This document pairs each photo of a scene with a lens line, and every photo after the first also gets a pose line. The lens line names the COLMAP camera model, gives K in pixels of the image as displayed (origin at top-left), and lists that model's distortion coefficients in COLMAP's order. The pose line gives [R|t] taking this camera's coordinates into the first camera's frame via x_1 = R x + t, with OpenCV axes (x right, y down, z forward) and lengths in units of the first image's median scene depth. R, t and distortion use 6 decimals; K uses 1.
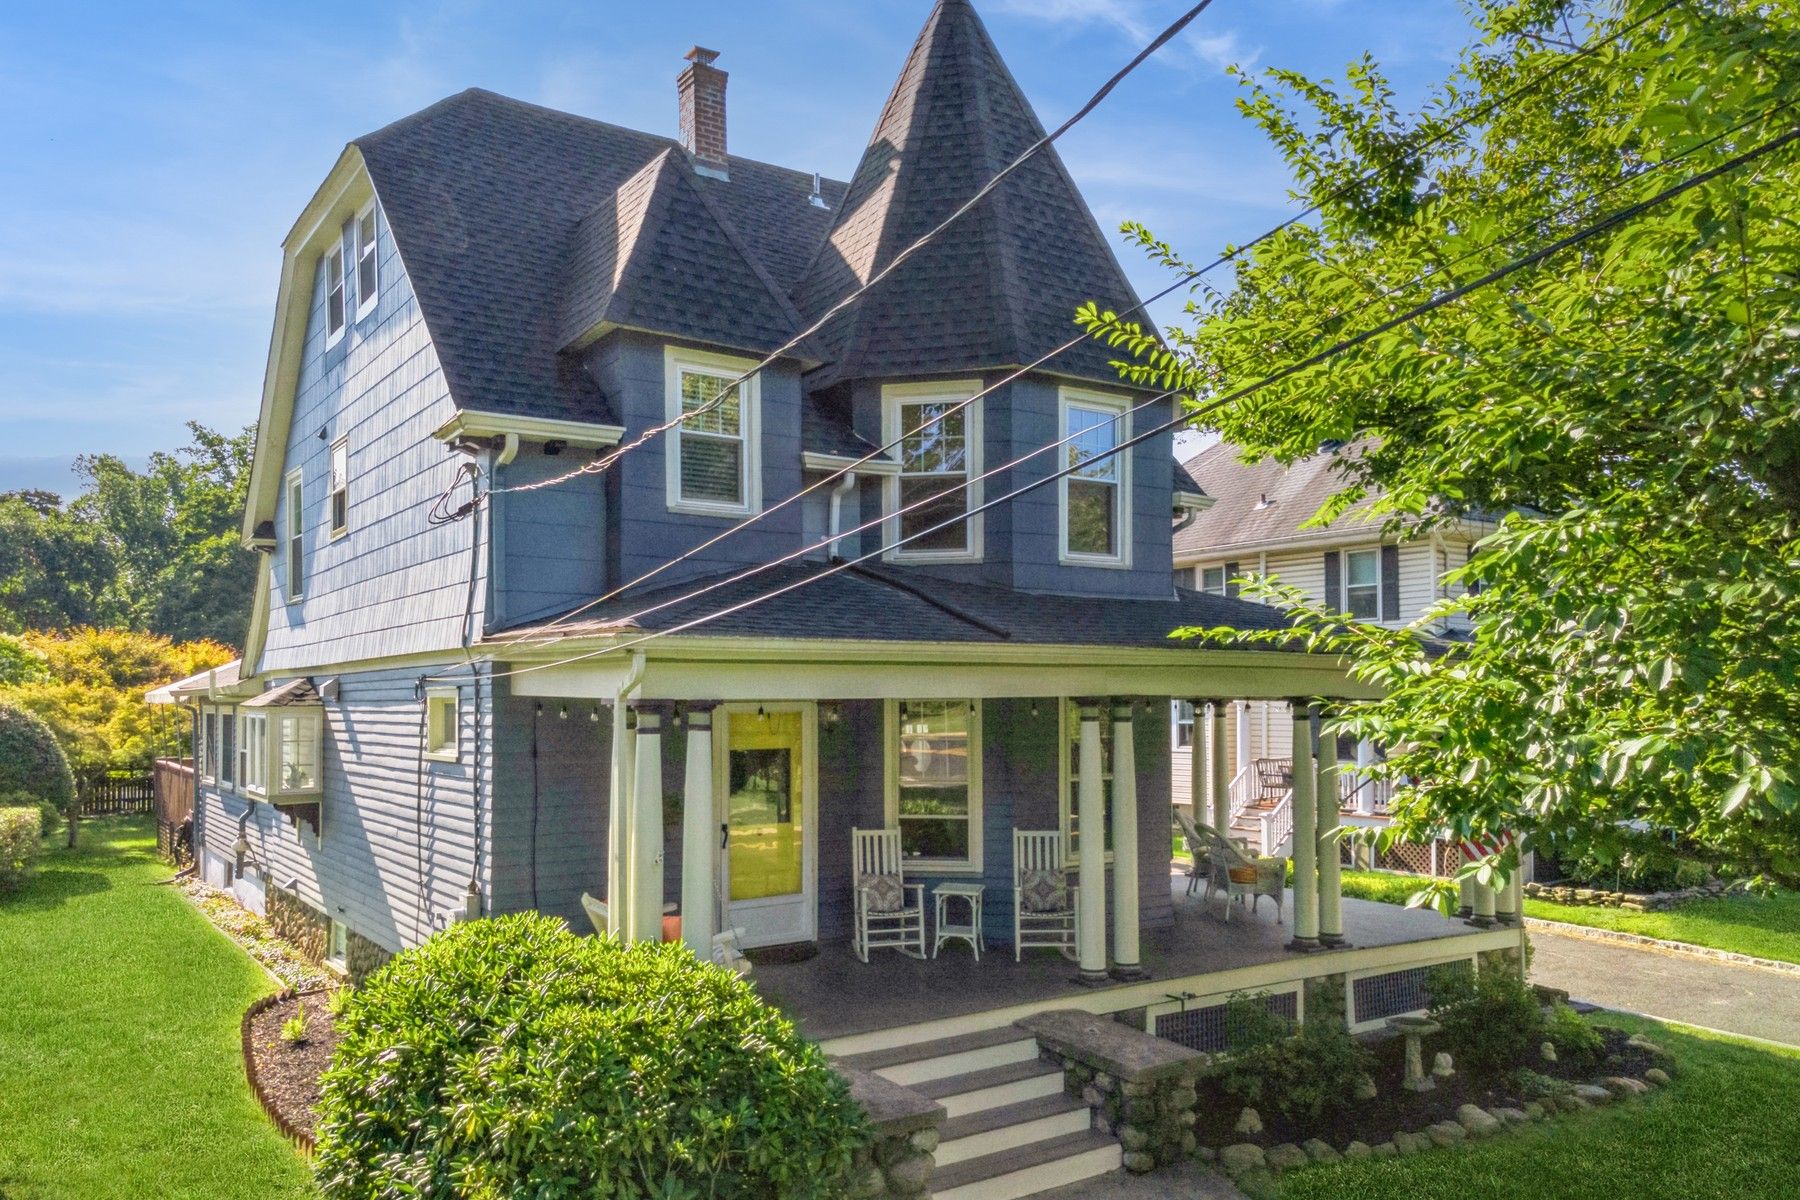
lens RADIAL K [[1305.7, 0, 900.0], [0, 1305.7, 600.0], [0, 0, 1]] dist [0.004089, 0.004029]
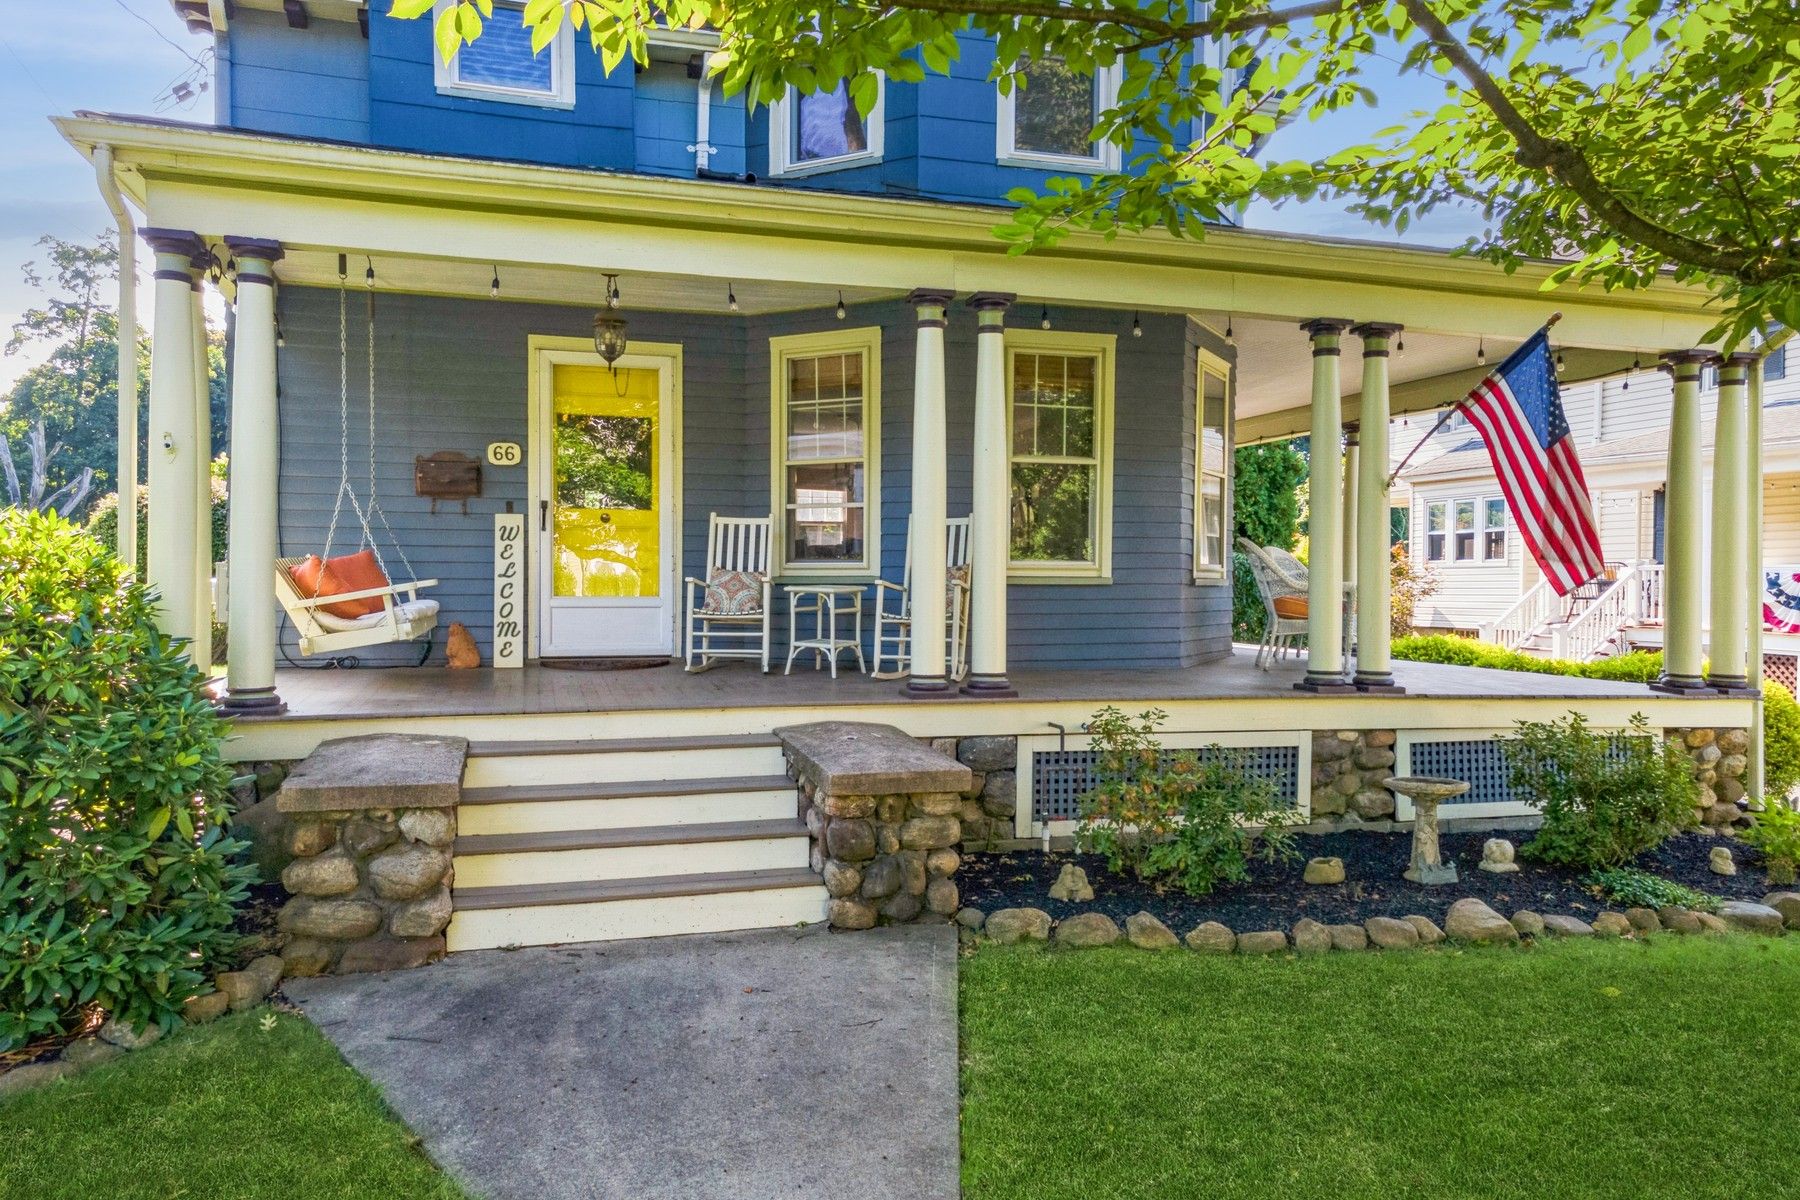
lens RADIAL K [[1275.2, 0, 900.0], [0, 1275.2, 600.0], [0, 0, 1]] dist [0.033957, 0.005227]
pose [[0.951630, 0.013500, -0.306949, 0.341078], [0.010739, 0.996962, 0.077144, 0.187963], [0.307058, -0.076709, 0.948594, 0.345609]]
